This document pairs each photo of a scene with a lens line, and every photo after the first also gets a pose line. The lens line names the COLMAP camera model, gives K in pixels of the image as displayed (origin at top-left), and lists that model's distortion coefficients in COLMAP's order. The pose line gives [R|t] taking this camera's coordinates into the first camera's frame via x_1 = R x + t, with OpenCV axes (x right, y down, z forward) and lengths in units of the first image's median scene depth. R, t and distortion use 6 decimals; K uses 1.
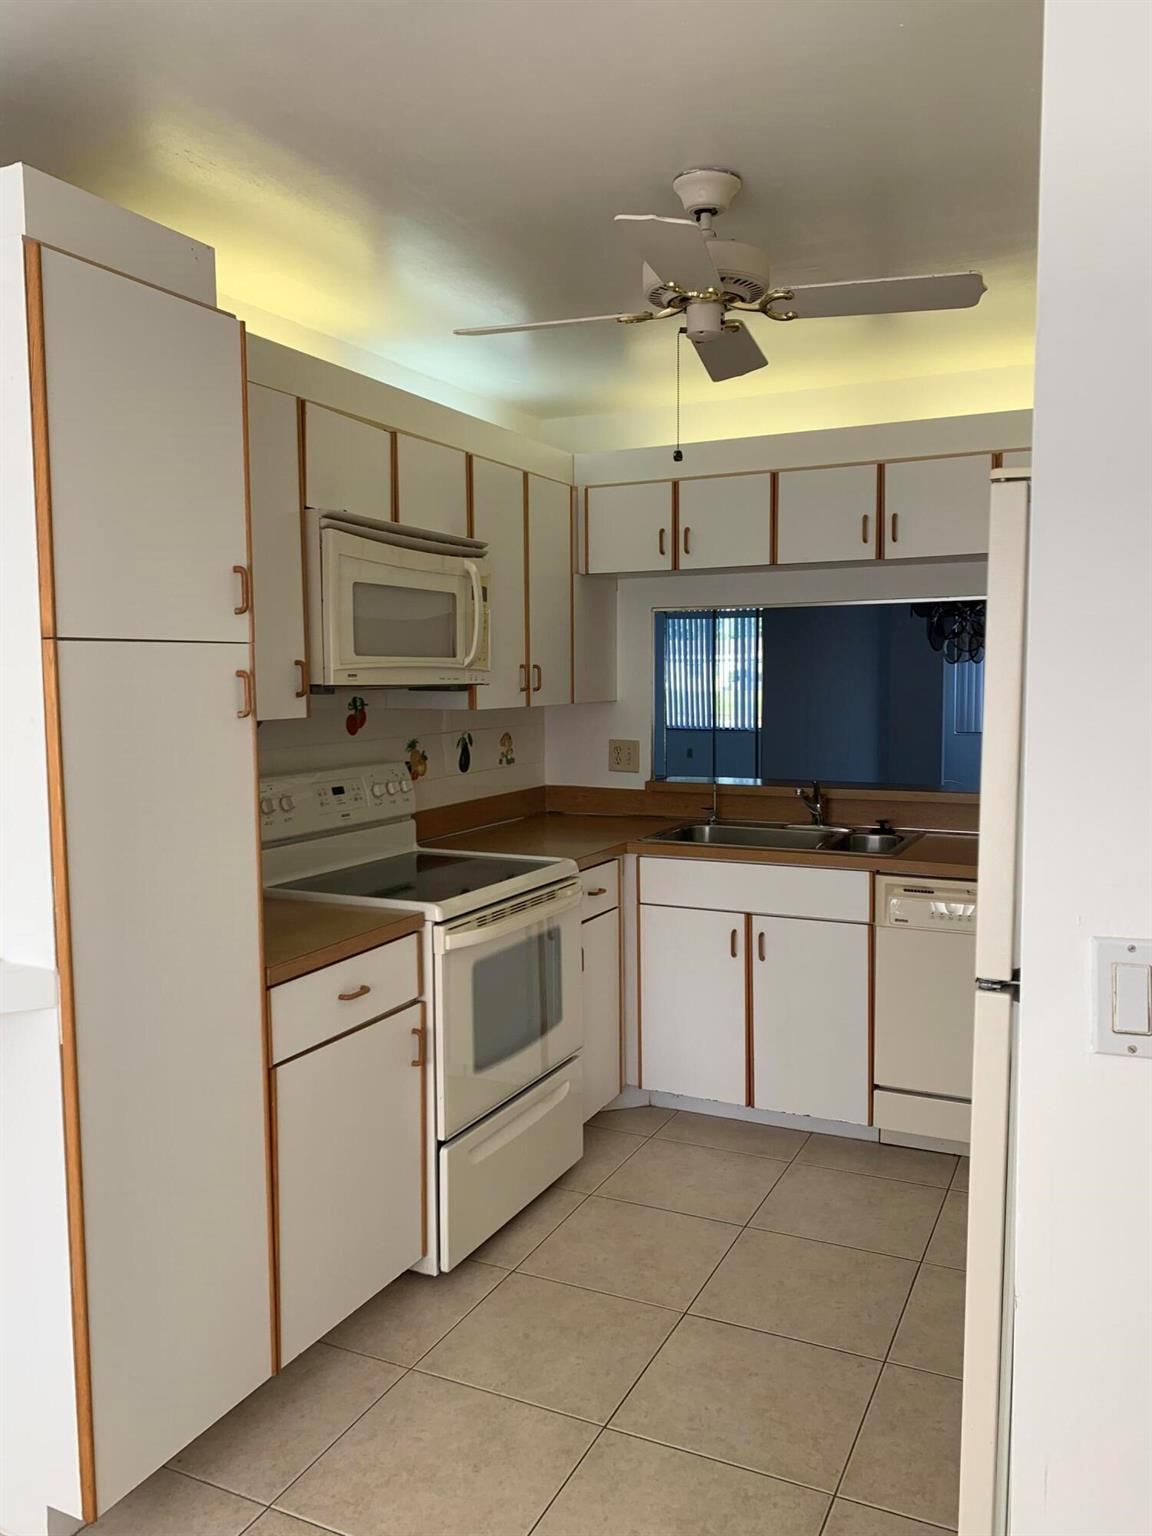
lens RADIAL K [[1203.2, 0, 579.6], [0, 1203.2, 758.0], [0, 0, 1]] dist [0.067586, -0.094113]
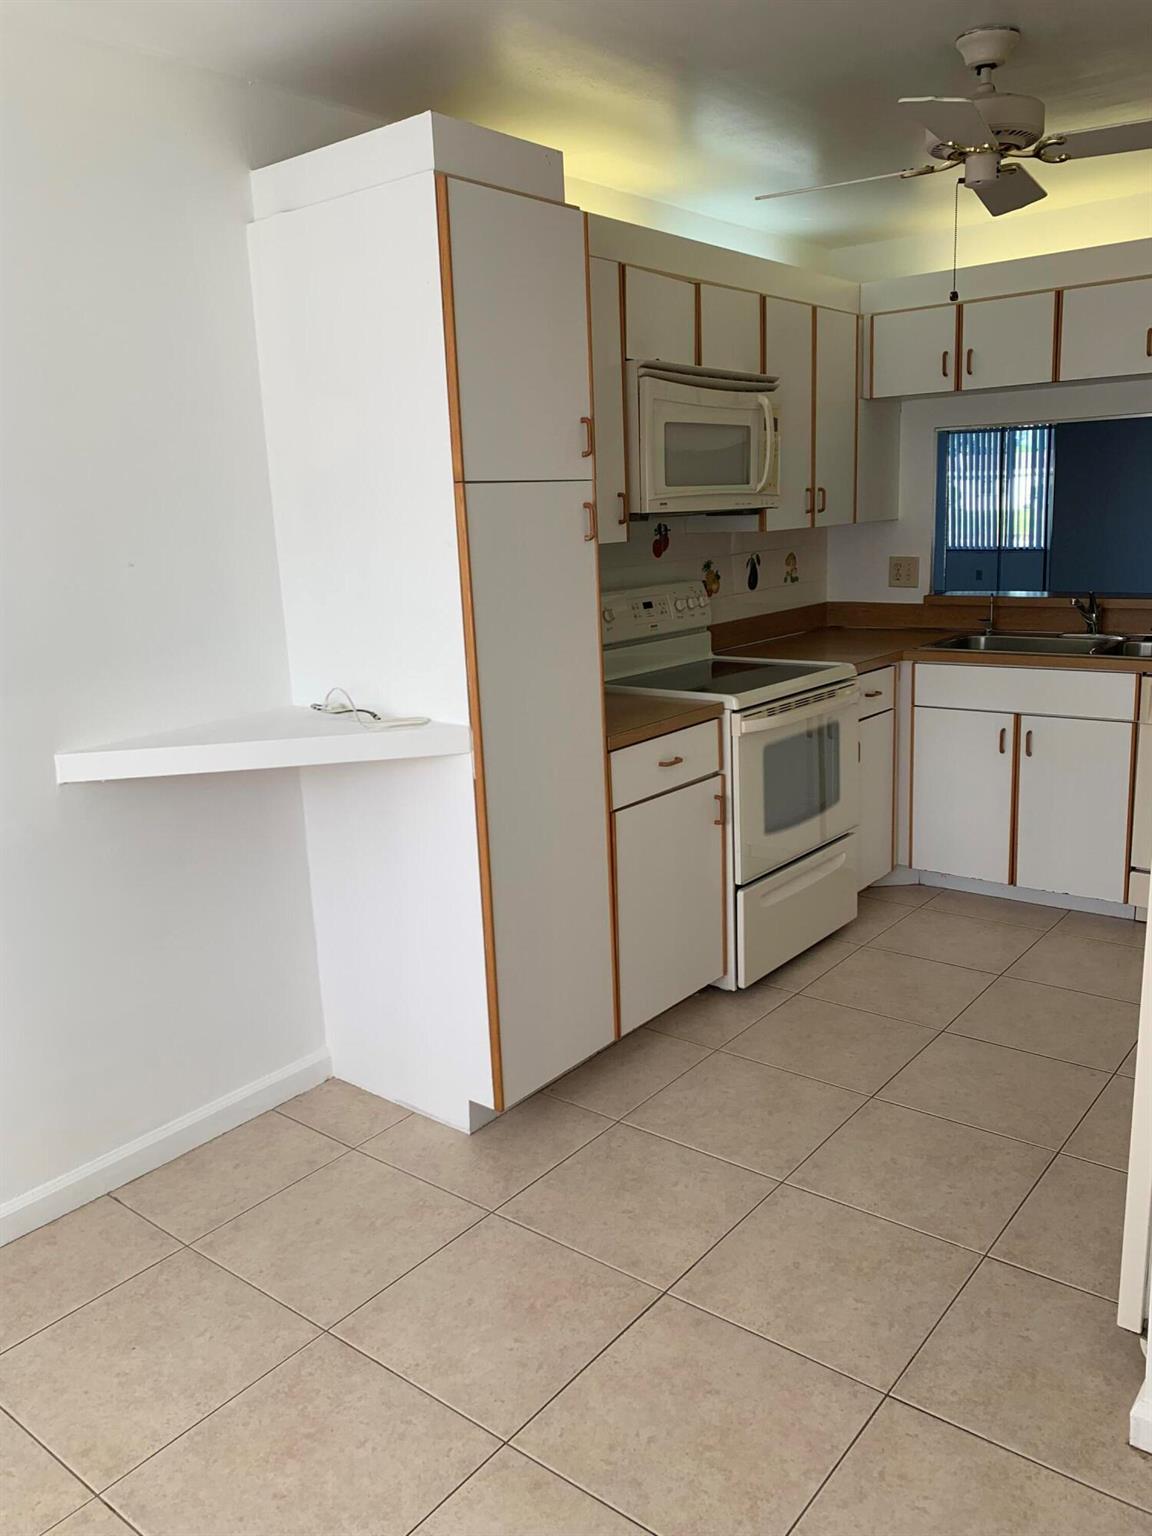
lens RADIAL K [[1203.2, 0, 579.6], [0, 1203.2, 758.0], [0, 0, 1]] dist [0.067586, -0.094113]
pose [[0.974189, 0.016358, -0.225142, 0.002144], [0.015259, 0.990318, 0.137980, 0.012186], [0.225219, -0.137854, 0.964506, -0.171667]]
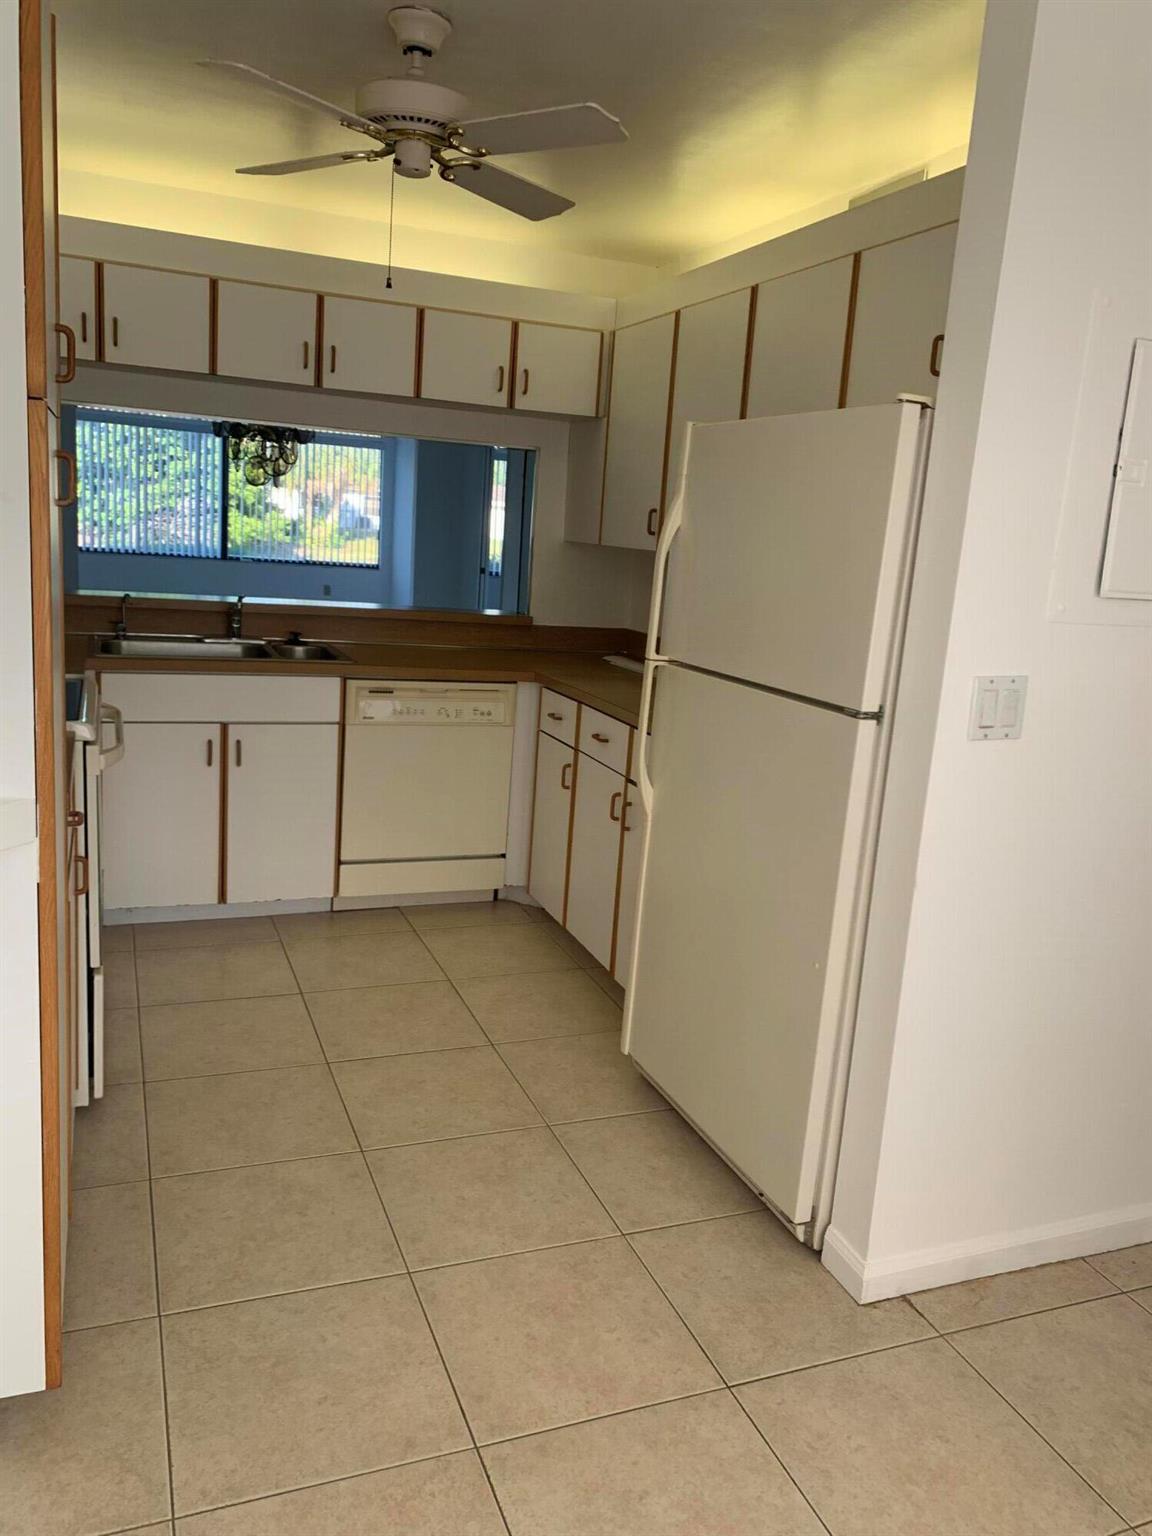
lens RADIAL K [[1172.8, 0, 614.5], [0, 1172.8, 771.4], [0, 0, 1]] dist [0.046204, -0.080946]
pose [[0.666110, -0.098658, 0.739300, -0.428796], [-0.019640, 0.988549, 0.149615, 0.012699], [-0.745595, -0.114180, 0.656545, 0.085273]]
